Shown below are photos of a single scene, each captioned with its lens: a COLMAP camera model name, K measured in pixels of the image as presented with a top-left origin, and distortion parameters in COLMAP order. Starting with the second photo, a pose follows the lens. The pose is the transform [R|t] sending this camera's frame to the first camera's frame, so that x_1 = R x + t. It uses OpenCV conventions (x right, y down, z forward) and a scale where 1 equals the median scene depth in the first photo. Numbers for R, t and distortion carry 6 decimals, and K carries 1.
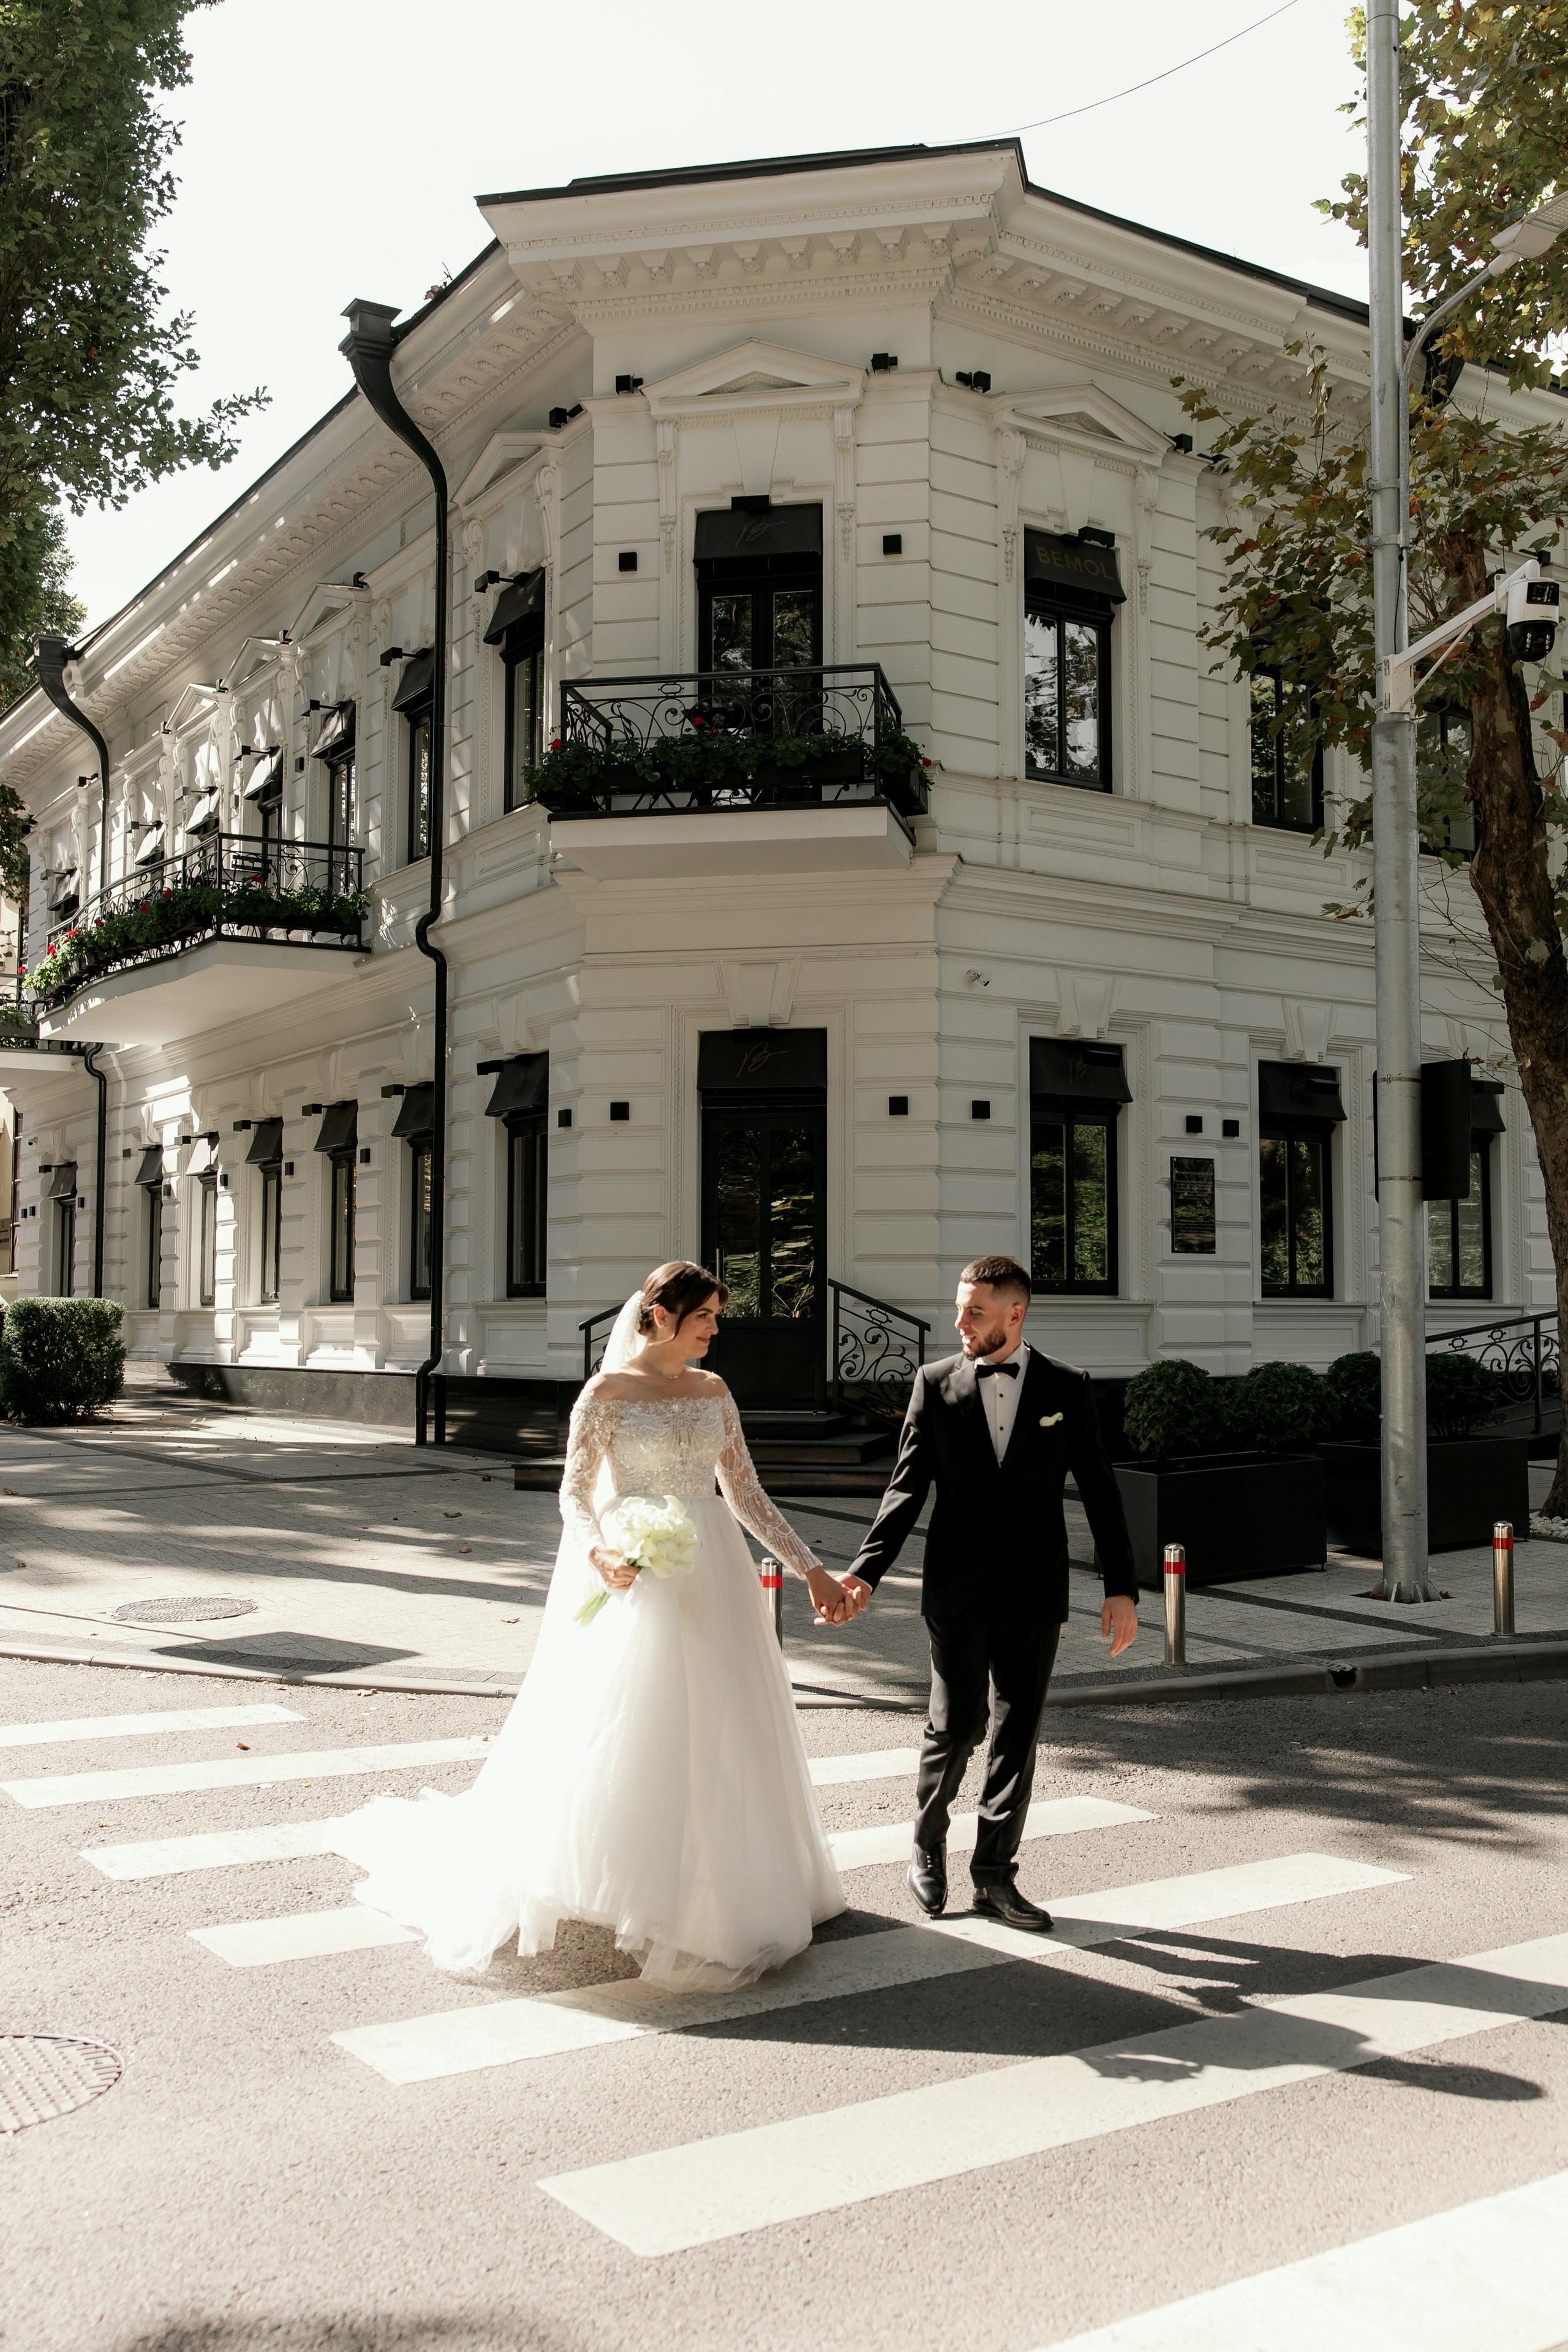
lens RADIAL K [[2158.0, 0, 784.0], [0, 2158.0, 1176.0], [0, 0, 1]] dist [-0.001117, -0.000062]
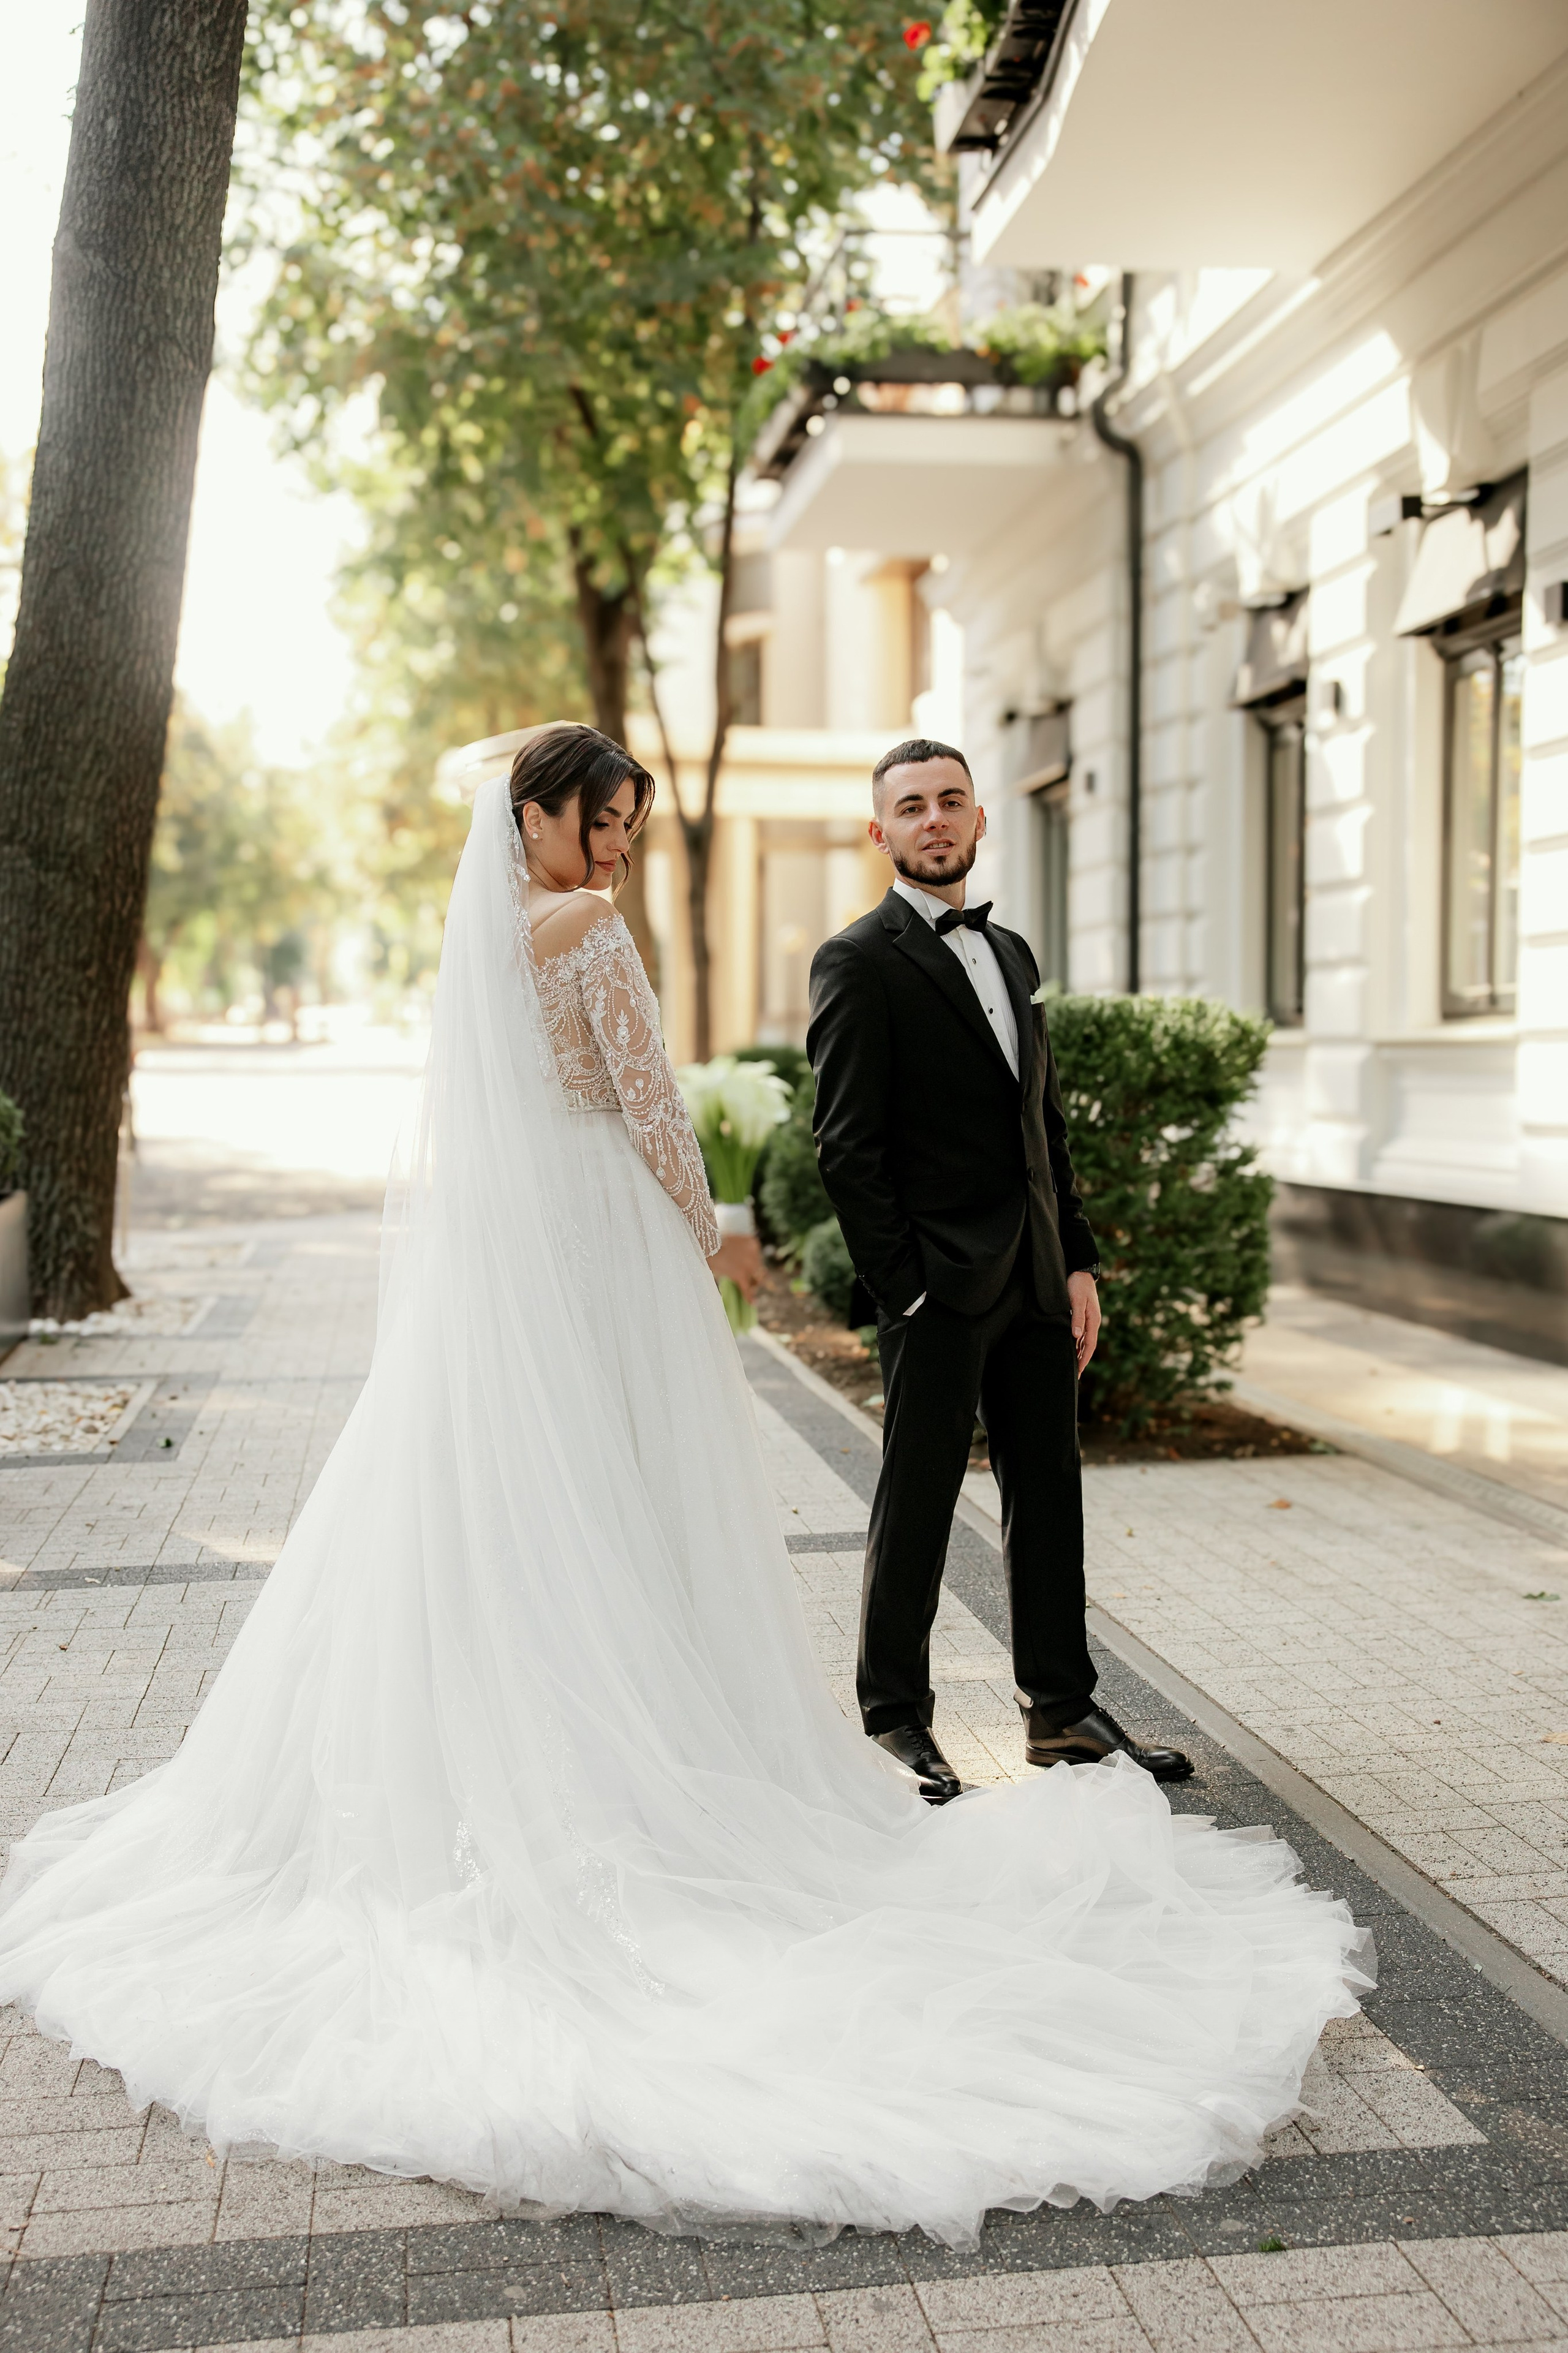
lens RADIAL K [[2463.5, 0, 784.0], [0, 2463.5, 1176.5], [0, 0, 1]] dist [0.077530, -0.005782]
pose [[0.912698, 0.010051, -0.408511, -0.296917], [0.036877, 0.993592, 0.106837, 0.057507], [0.406967, -0.112575, 0.906479, 0.865999]]
